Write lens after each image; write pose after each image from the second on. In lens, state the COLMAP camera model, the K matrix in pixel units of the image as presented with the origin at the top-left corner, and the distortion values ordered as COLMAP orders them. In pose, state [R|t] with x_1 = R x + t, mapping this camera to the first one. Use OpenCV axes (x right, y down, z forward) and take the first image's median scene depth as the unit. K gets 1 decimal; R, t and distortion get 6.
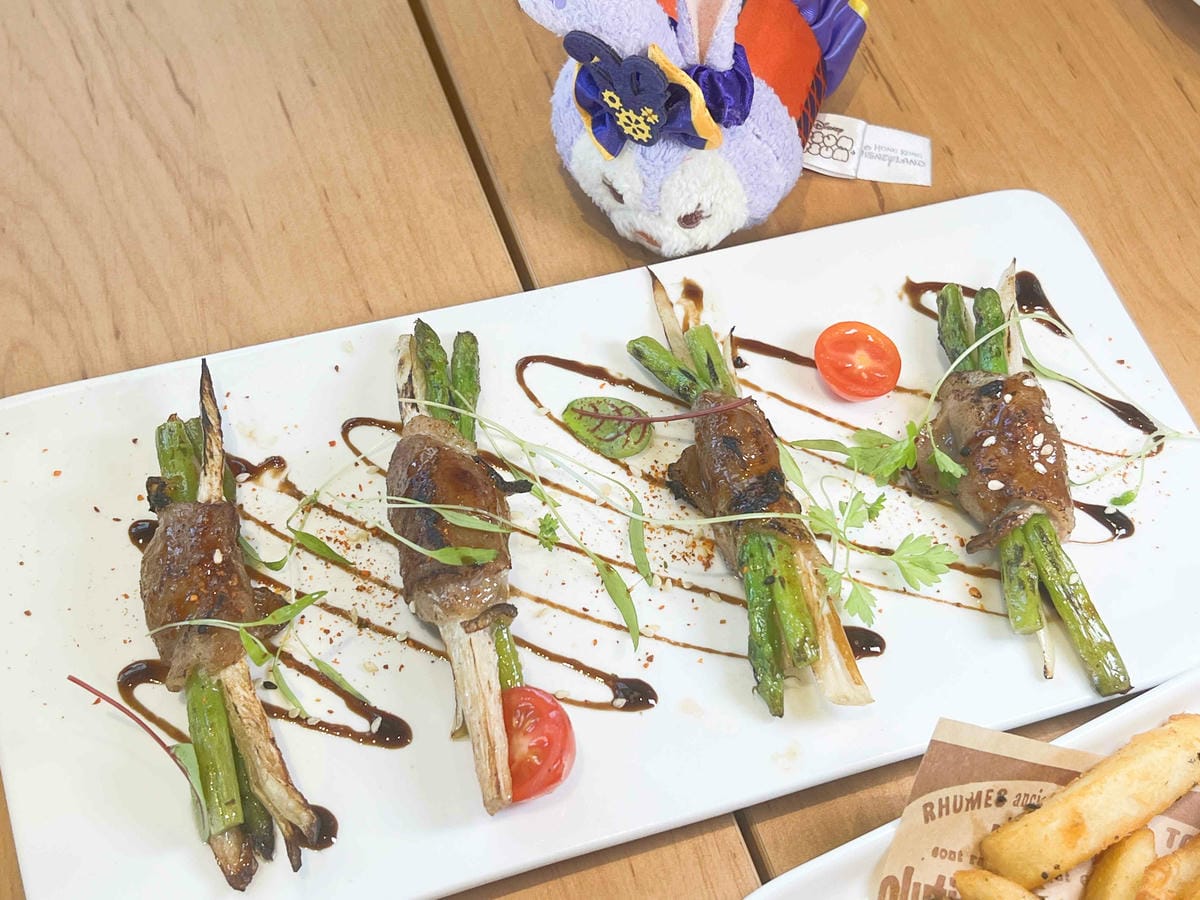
lens RADIAL K [[1719.0, 0, 599.1], [0, 1719.0, 449.9], [0, 0, 1]] dist [0.138880, 0.000000]
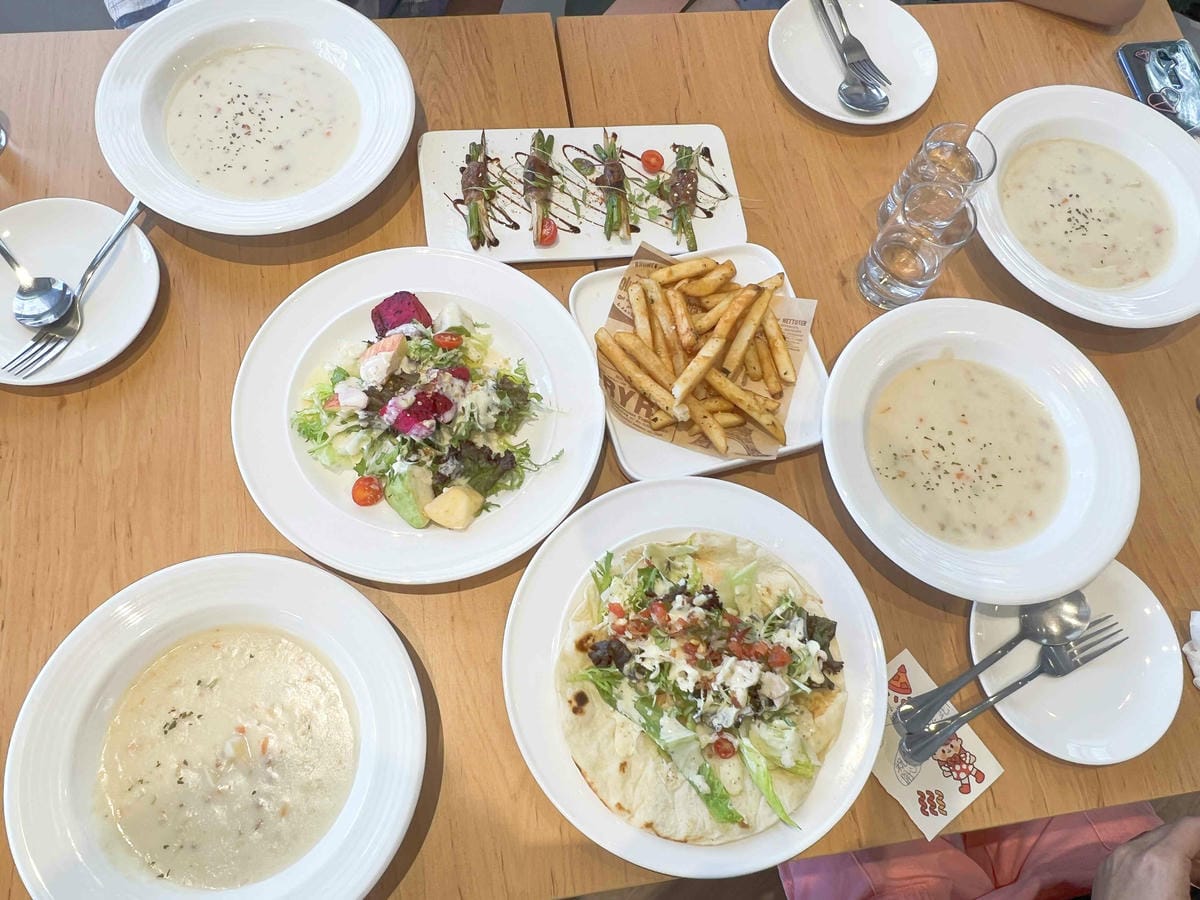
lens RADIAL K [[828.9, 0, 599.5], [0, 828.9, 451.5], [0, 0, 1]] dist [-0.005423, -0.001492]
pose [[0.983148, 0.179580, -0.034222, 0.224684], [-0.169527, 0.965644, 0.196957, 0.239098], [0.068416, -0.187836, 0.979815, -0.954592]]
